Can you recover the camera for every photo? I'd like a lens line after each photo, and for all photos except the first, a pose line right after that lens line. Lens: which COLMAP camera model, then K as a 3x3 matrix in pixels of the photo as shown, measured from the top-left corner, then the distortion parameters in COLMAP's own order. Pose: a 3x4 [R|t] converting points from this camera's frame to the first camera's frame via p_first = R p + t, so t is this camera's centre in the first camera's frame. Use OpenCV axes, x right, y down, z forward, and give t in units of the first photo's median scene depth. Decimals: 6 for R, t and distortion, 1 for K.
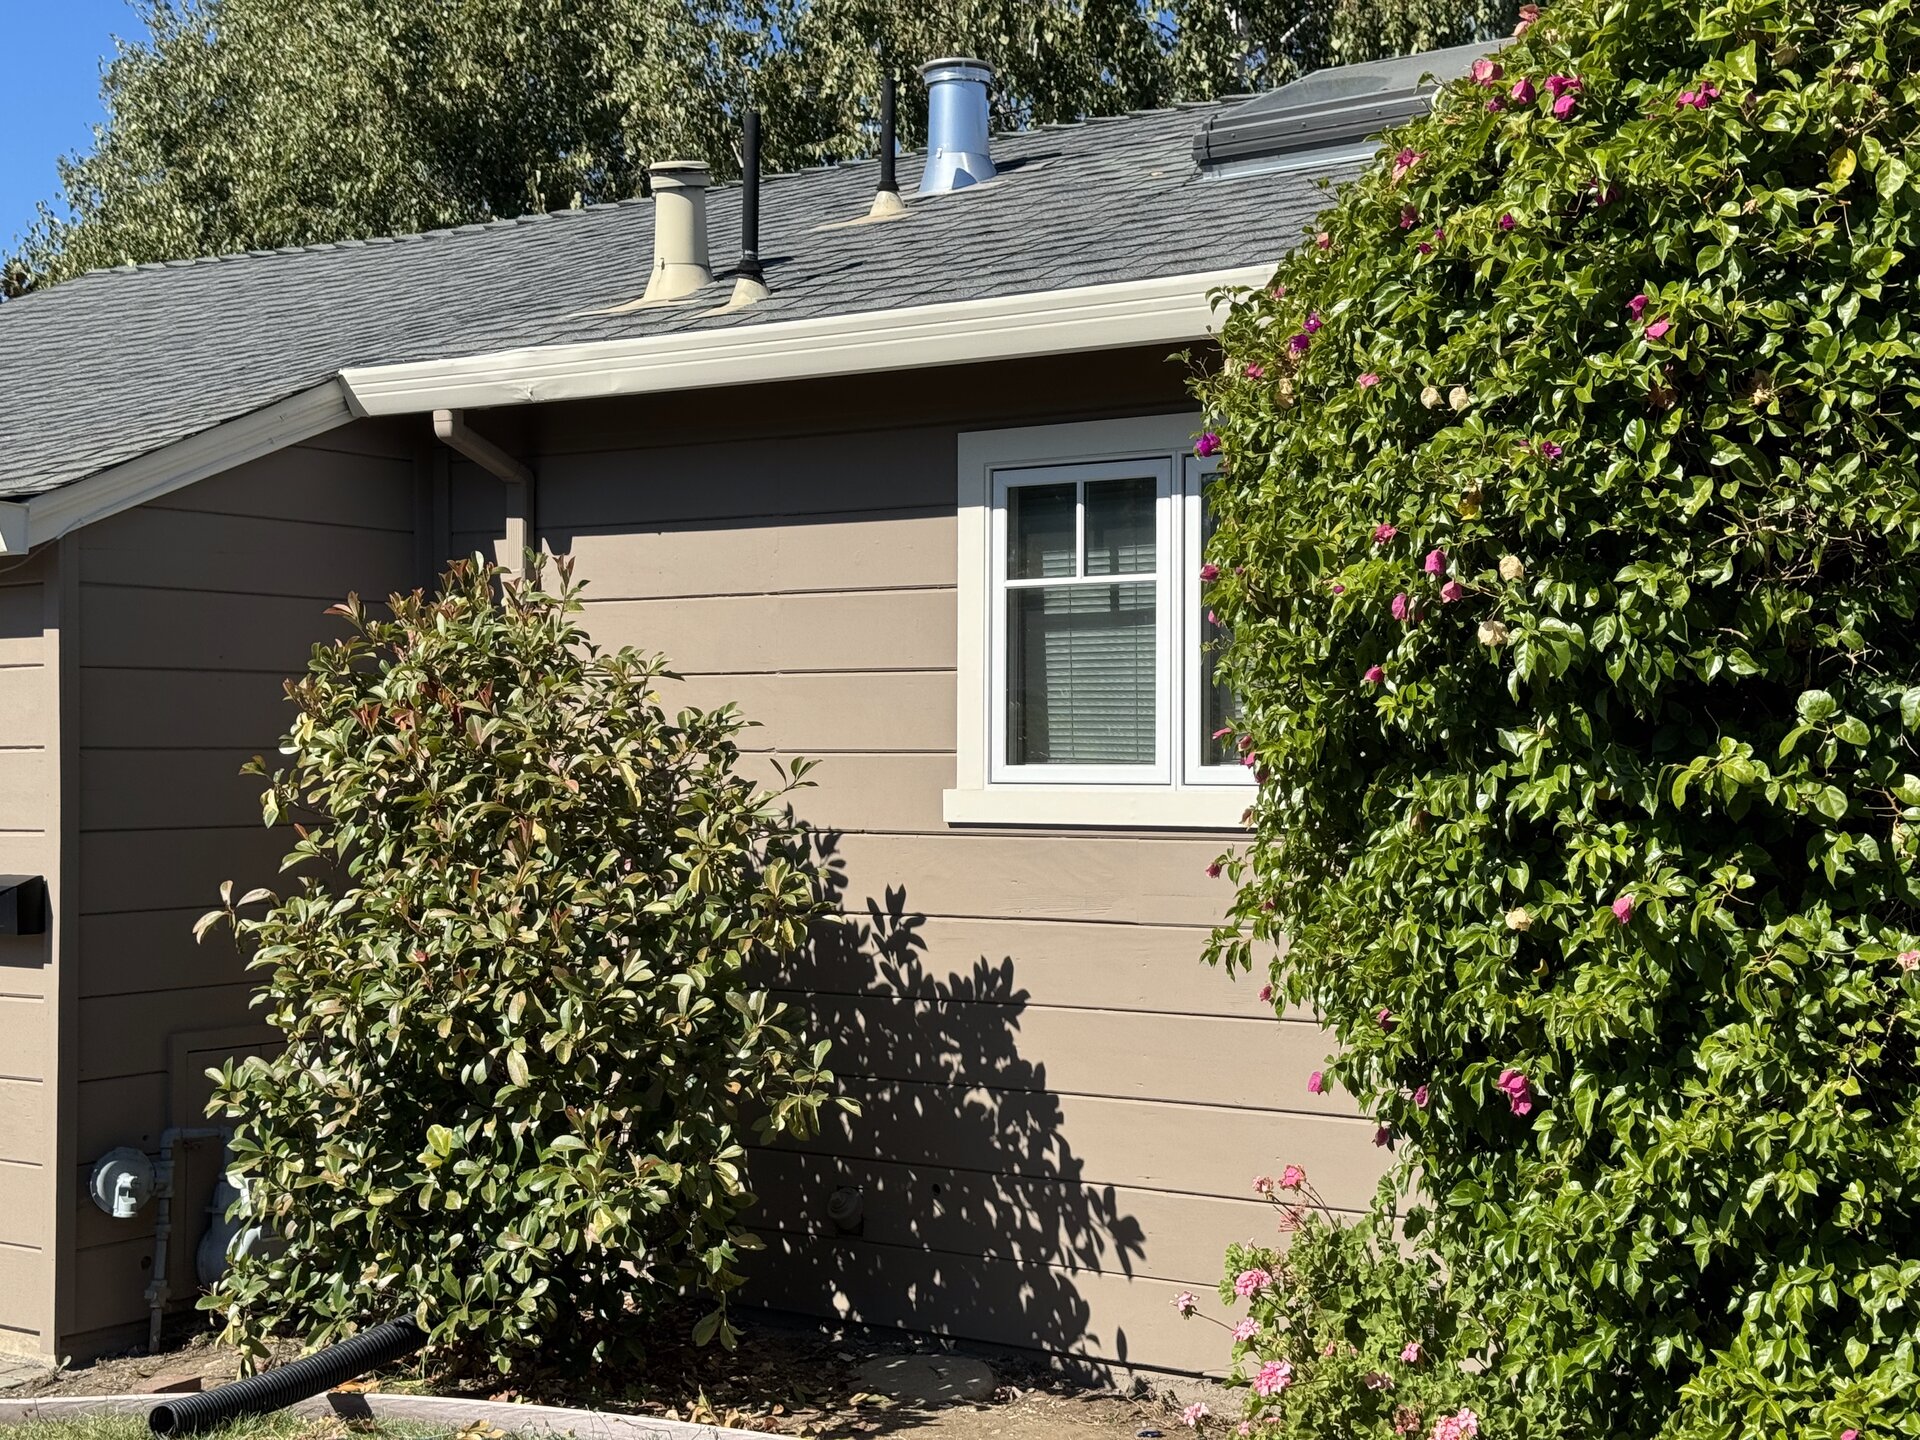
lens RADIAL K [[2578.2, 0, 959.5], [0, 2578.2, 805.4], [0, 0, 1]] dist [-0.189188, 1.112157]
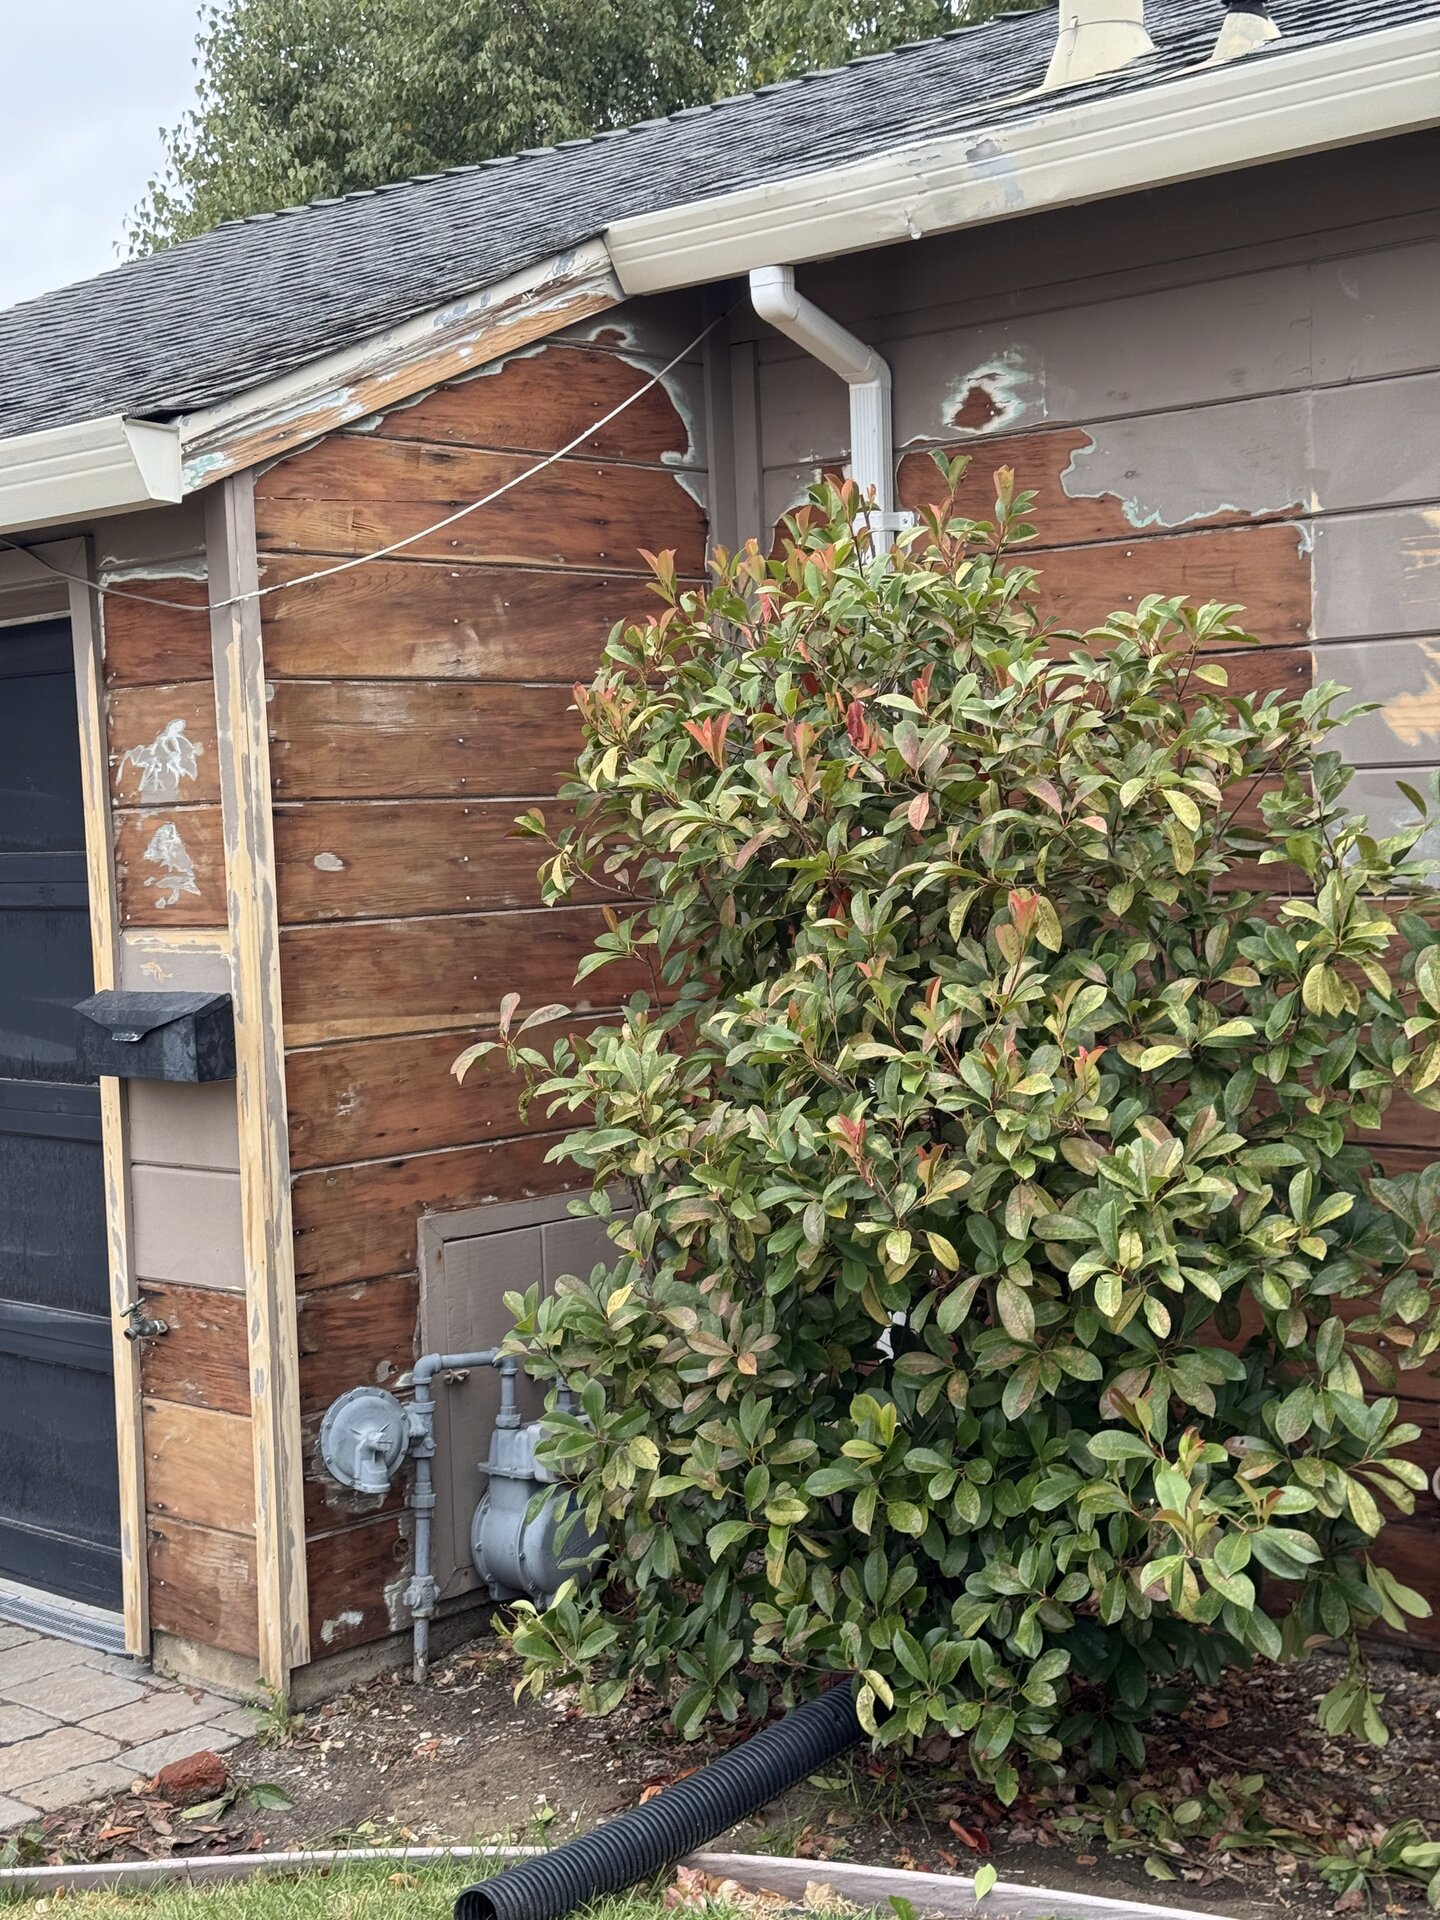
lens RADIAL K [[2685.8, 0, 720.0], [0, 2685.8, 960.0], [0, 0, 1]] dist [0.226231, -0.389401]
pose [[0.988182, -0.035820, -0.149038, -0.125489], [0.044343, 0.997542, 0.054260, -0.015289], [0.146728, -0.060228, 0.987342, 0.319696]]
